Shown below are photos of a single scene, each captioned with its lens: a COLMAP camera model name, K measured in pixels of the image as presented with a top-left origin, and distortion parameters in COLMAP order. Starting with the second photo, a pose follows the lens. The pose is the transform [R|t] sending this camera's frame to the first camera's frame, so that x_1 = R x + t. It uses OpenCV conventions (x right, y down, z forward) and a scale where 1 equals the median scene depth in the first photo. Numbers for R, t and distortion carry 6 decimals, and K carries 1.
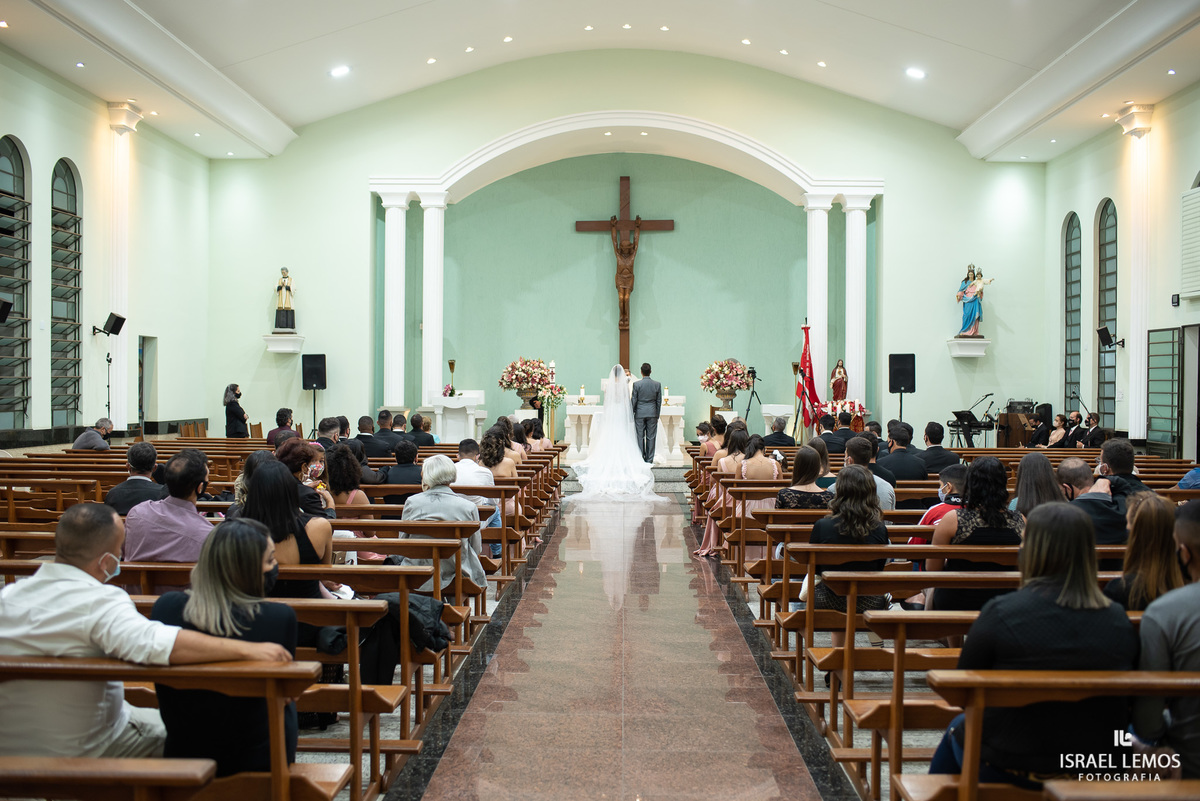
lens RADIAL K [[1154.5, 0, 601.3], [0, 1154.5, 398.8], [0, 0, 1]] dist [-0.065506, 0.000000]
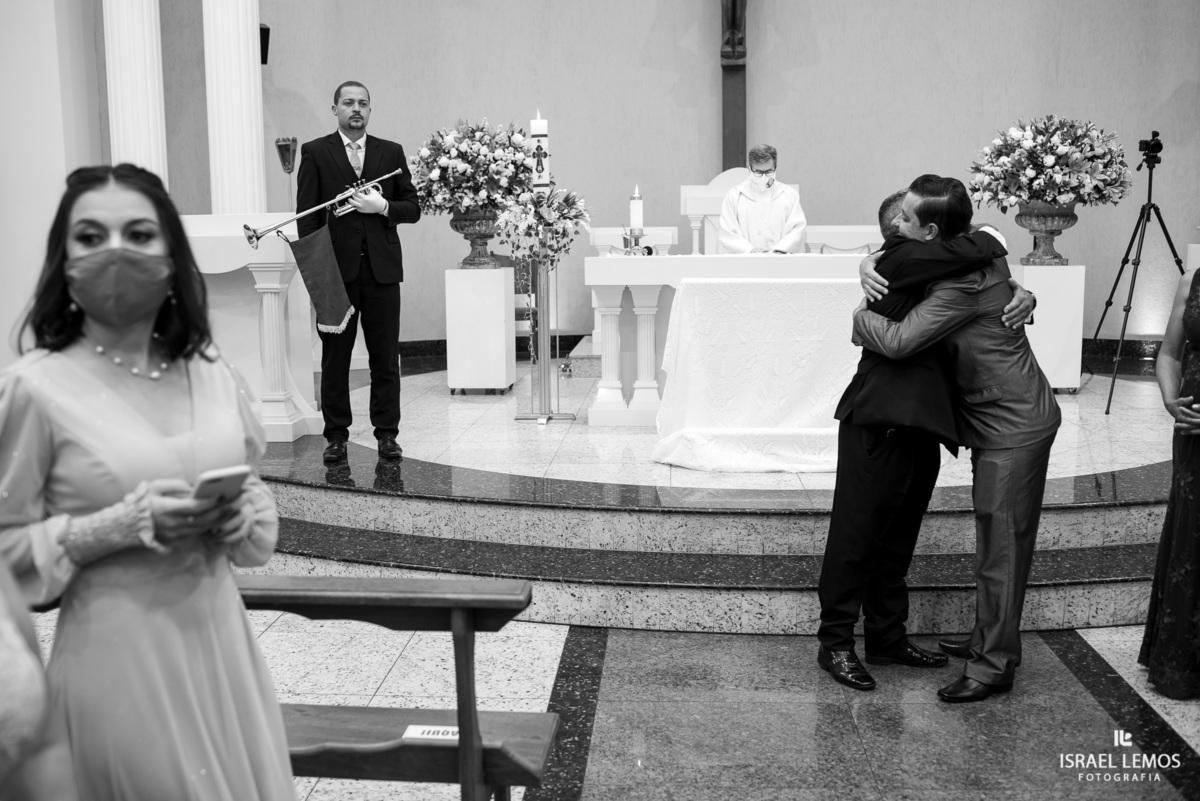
lens RADIAL K [[1154.5, 0, 600.4], [0, 1154.5, 399.9], [0, 0, 1]] dist [-0.065506, 0.000000]
pose [[0.998855, -0.011189, -0.046514, -0.011696], [0.017480, 0.990399, 0.137130, 0.001458], [0.044533, -0.137786, 0.989460, 0.655497]]
